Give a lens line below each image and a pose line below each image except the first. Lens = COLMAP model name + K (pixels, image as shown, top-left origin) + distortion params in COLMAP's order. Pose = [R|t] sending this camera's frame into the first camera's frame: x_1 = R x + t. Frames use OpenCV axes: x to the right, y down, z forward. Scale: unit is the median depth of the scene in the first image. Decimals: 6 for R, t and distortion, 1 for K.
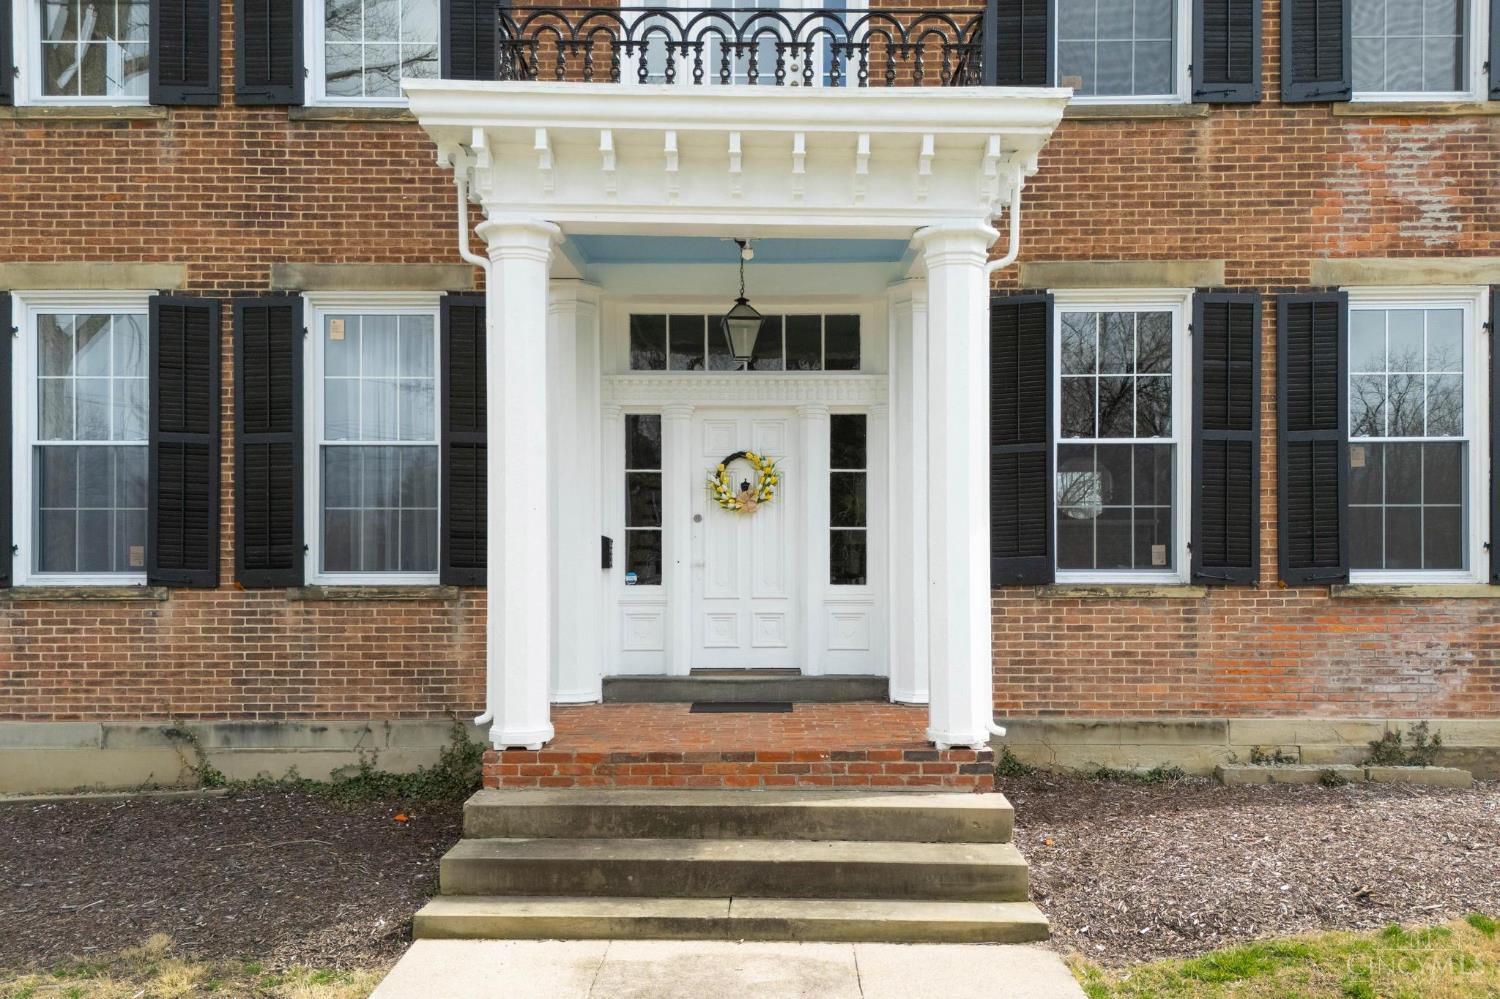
lens RADIAL K [[1148.1, 0, 744.3], [0, 1148.1, 553.0], [0, 0, 1]] dist [0.105102, -0.137493]
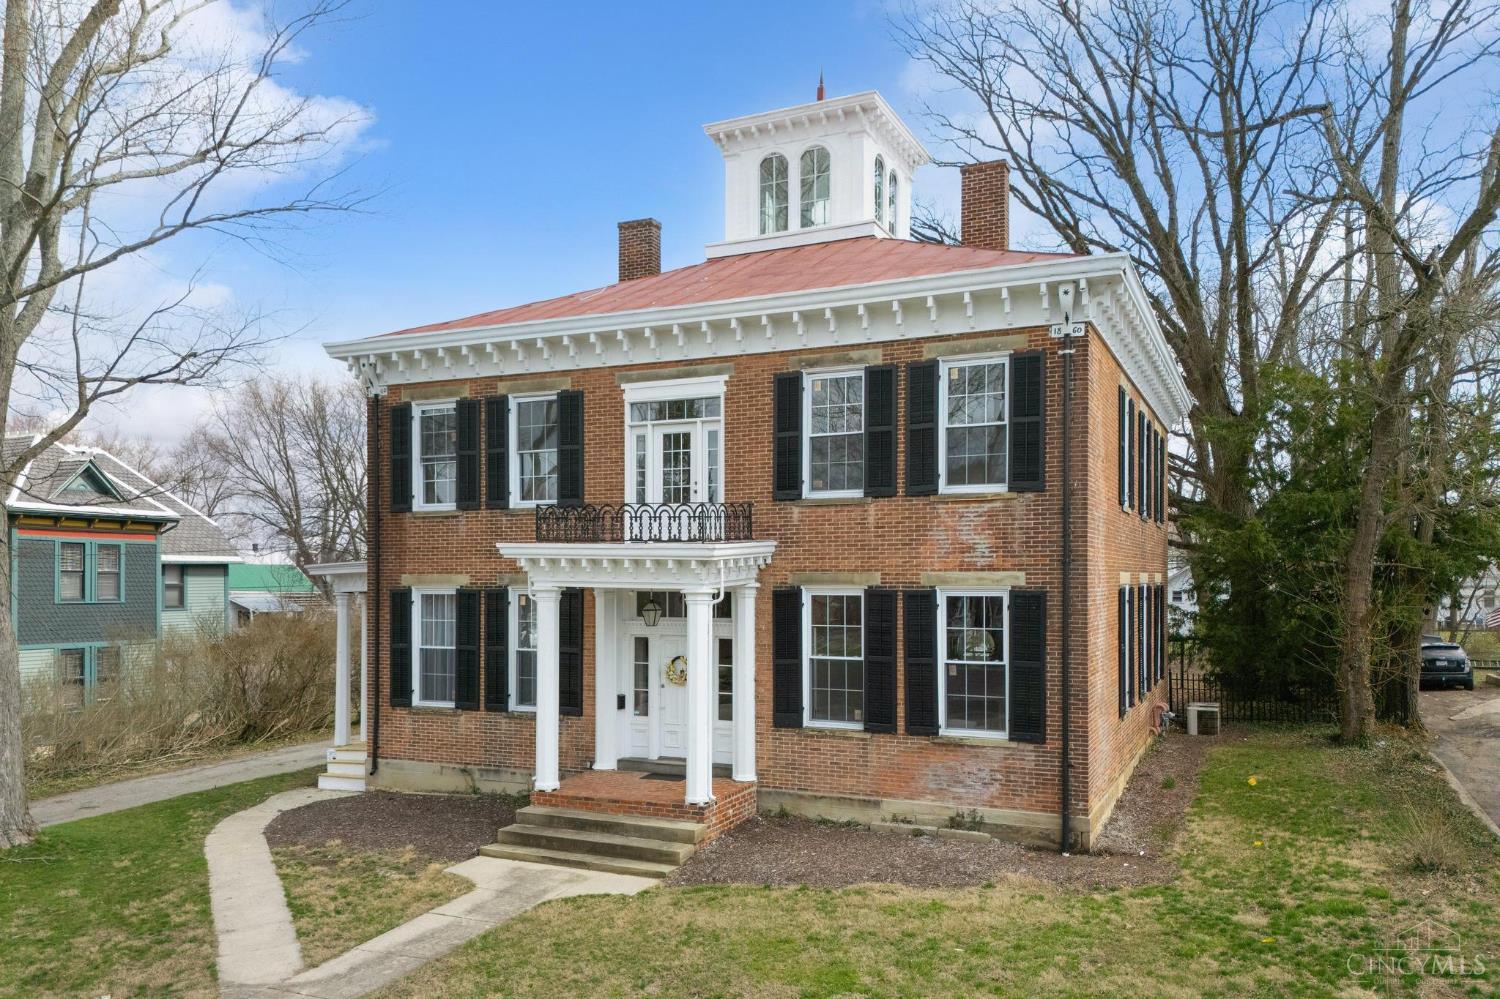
lens RADIAL K [[1148.1, 0, 744.3], [0, 1148.1, 553.0], [0, 0, 1]] dist [0.105102, -0.137493]
pose [[0.907990, -0.009076, -0.418893, 1.042725], [0.006861, 0.999953, -0.006792, -0.274425], [0.418935, 0.003293, 0.908010, -0.929583]]
